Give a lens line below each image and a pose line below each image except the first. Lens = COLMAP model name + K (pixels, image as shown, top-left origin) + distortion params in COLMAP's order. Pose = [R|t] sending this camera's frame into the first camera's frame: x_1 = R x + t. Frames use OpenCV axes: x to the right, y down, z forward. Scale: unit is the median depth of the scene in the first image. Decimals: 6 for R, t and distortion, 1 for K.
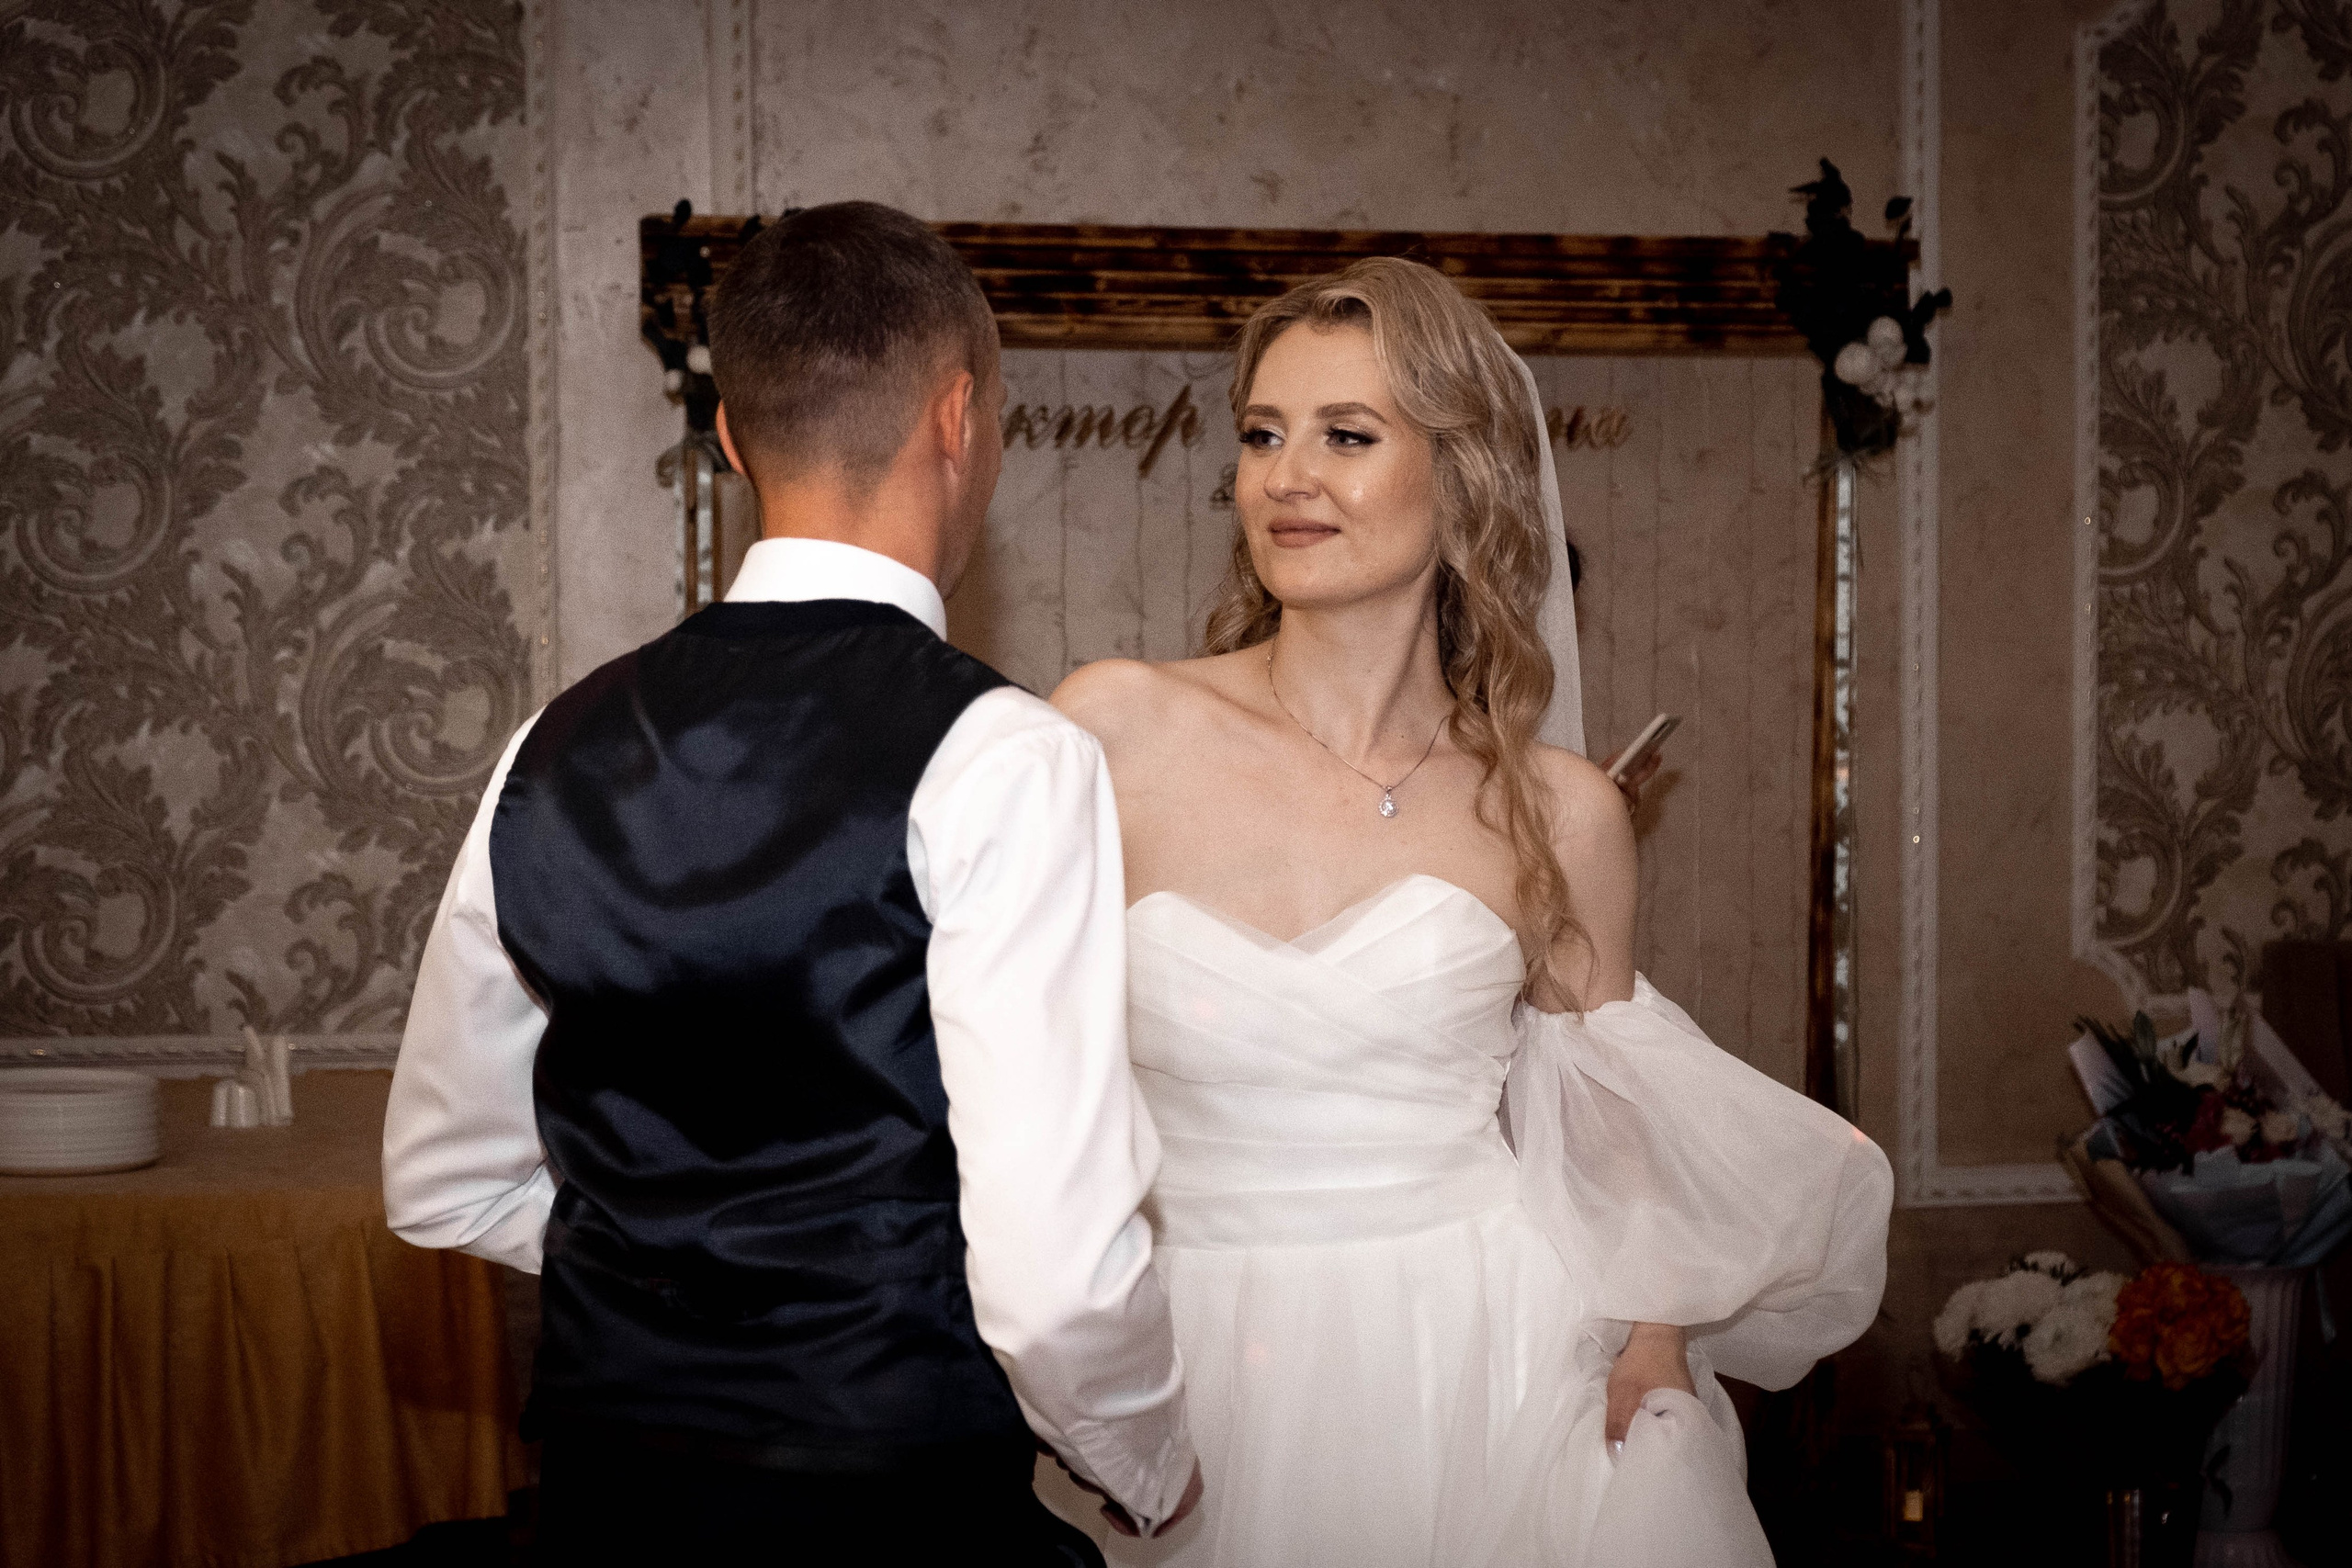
lens RADIAL K [[4141.0, 0, 1177.1], [0, 4141.0, 783.9], [0, 0, 1]] dist [0.007482, 0.000000]
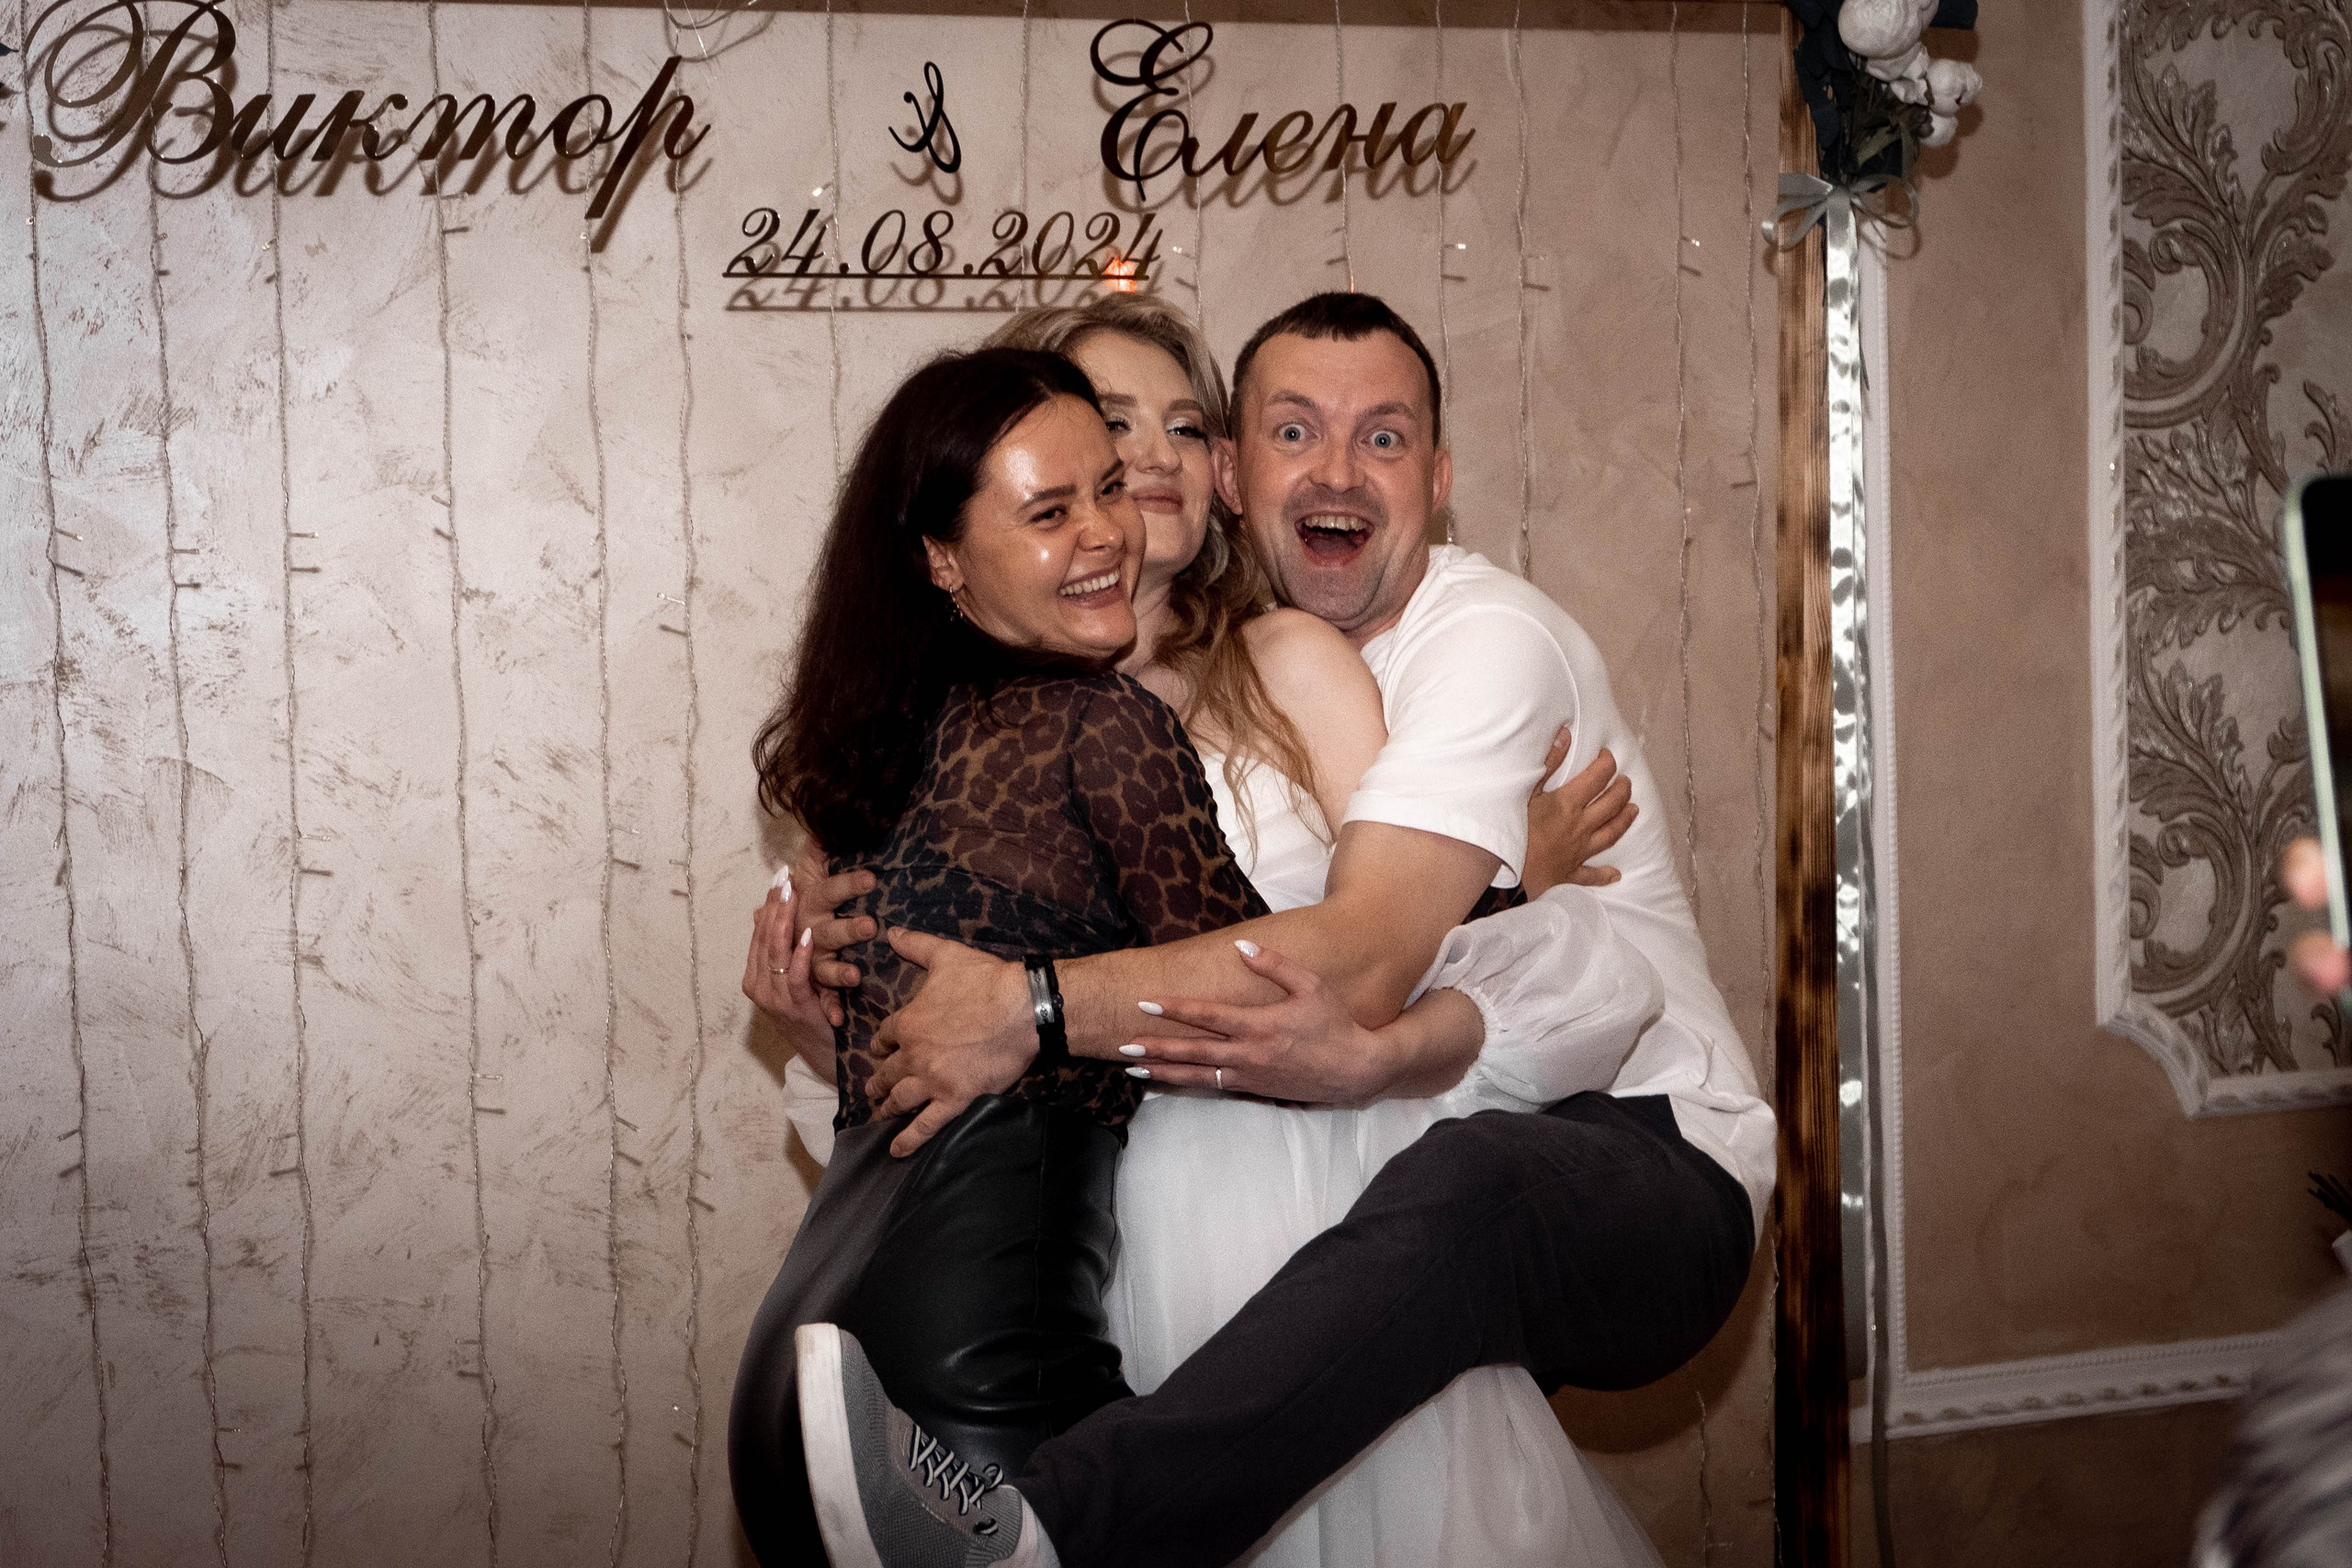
lens RADIAL K [[4118.6, 0, 1172.6], [0, 4118.6, 776.5], [0, 0, 1]] dist [0.036787, 0.000000]
pose [[0.988221, -0.032489, 0.149548, -0.014091], [0.030536, 0.999416, 0.015337, -0.009453], [-0.149959, -0.010590, 0.988636, 0.405315]]
